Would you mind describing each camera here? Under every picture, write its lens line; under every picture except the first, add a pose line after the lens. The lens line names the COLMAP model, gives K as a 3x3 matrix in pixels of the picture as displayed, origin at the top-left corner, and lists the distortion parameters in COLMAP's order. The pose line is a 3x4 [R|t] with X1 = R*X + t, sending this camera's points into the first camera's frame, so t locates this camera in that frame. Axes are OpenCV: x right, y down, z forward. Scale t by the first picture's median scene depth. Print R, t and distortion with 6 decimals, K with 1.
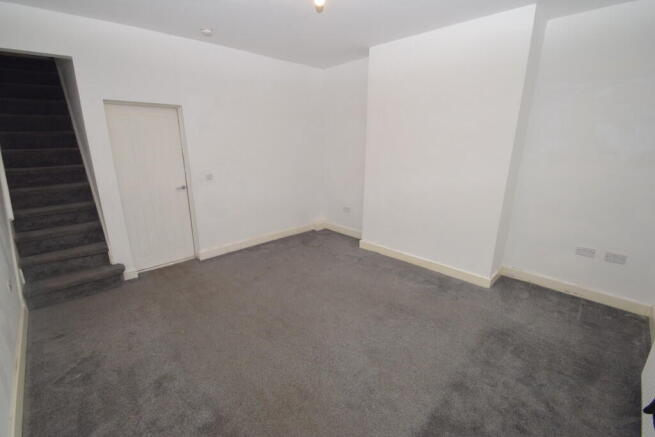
lens RADIAL K [[290.7, 0, 322.7], [0, 290.7, 219.9], [0, 0, 1]] dist [-0.000409, -0.000073]
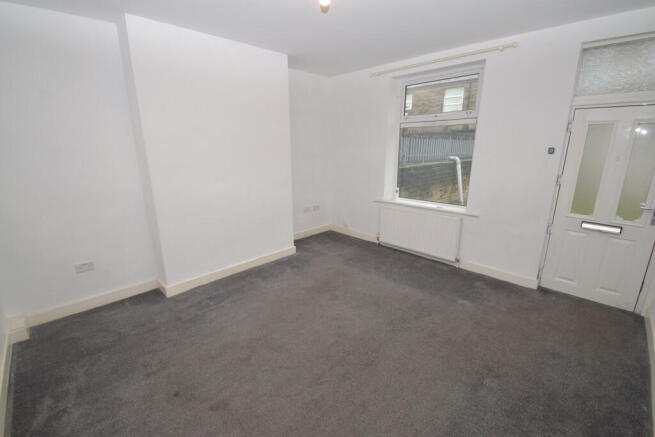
lens RADIAL K [[290.7, 0, 322.7], [0, 290.7, 219.9], [0, 0, 1]] dist [-0.000409, -0.000073]
pose [[-0.014034, -0.258352, 0.965949, -0.643351], [0.267724, 0.929801, 0.252573, -0.200022], [-0.963393, 0.262152, 0.056118, 0.662190]]
